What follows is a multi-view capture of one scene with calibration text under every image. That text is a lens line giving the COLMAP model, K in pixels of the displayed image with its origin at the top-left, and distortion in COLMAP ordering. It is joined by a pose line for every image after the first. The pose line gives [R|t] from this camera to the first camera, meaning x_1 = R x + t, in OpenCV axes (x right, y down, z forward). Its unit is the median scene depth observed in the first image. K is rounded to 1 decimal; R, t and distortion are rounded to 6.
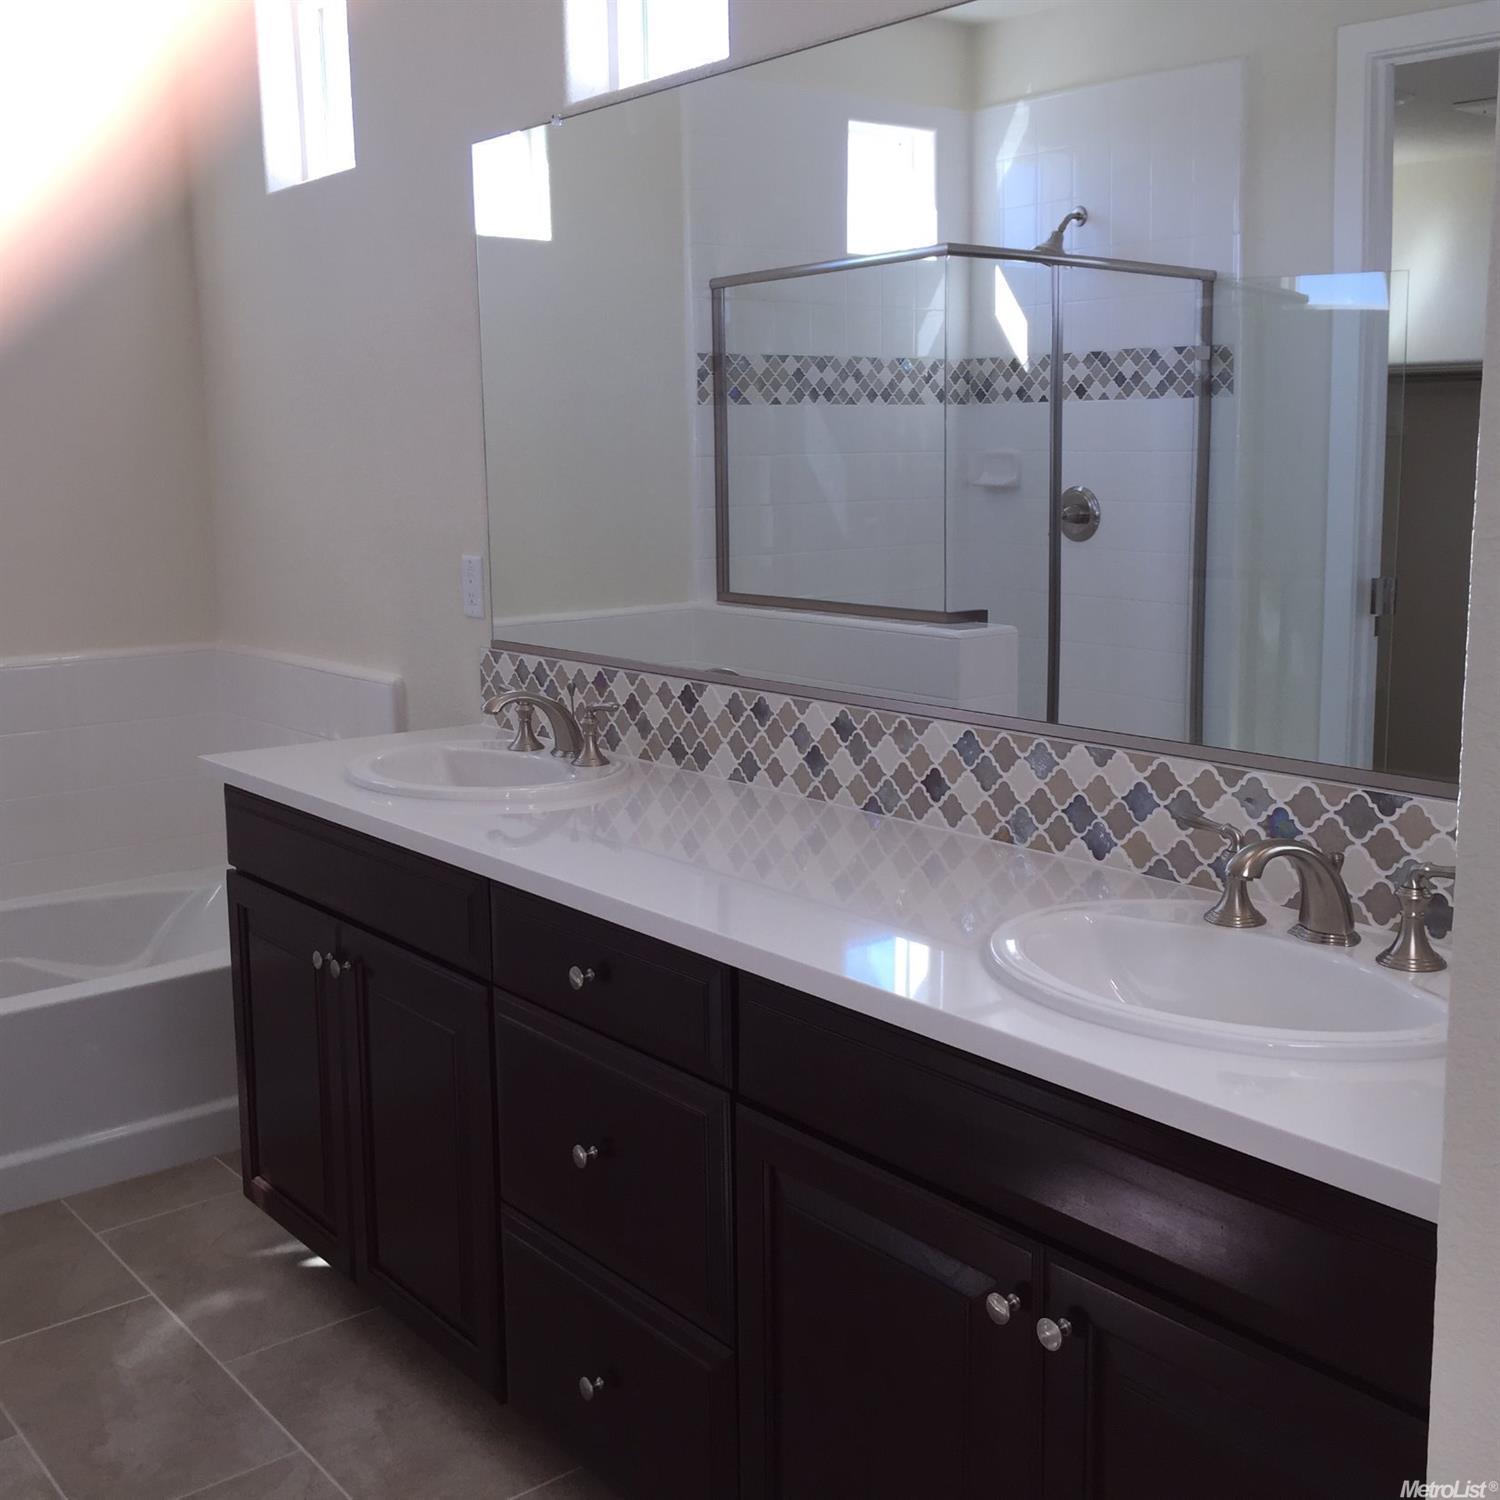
lens RADIAL K [[1749.2, 0, 750.0], [0, 1749.2, 750.0], [0, 0, 1]] dist [0.006091, 0.296379]
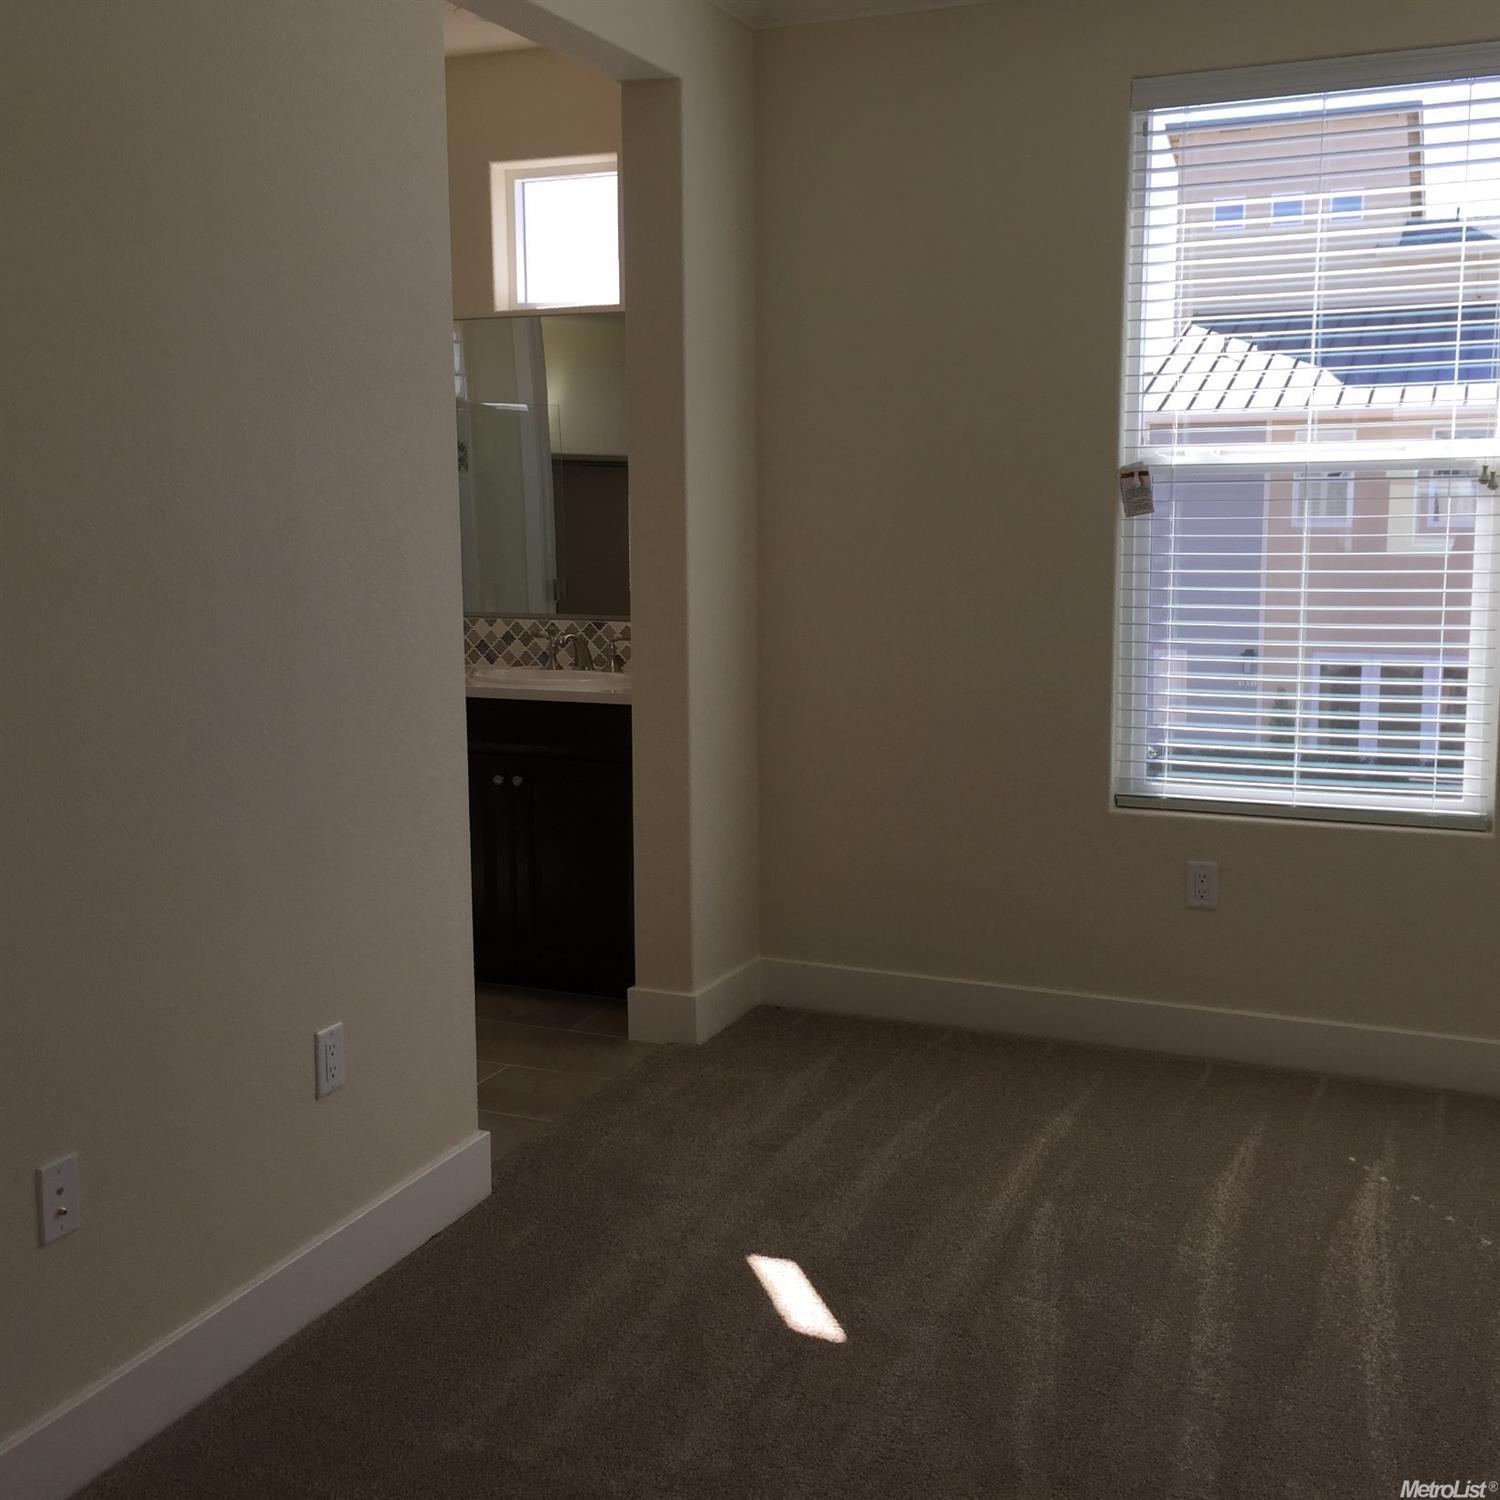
lens RADIAL K [[1714.0, 0, 750.0], [0, 1714.0, 750.0], [0, 0, 1]] dist [0.002672, -0.026186]
pose [[0.886753, -0.059872, 0.458350, -0.089870], [0.071279, 0.997427, -0.007613, 0.034084], [-0.456715, 0.039421, 0.888739, -0.200234]]
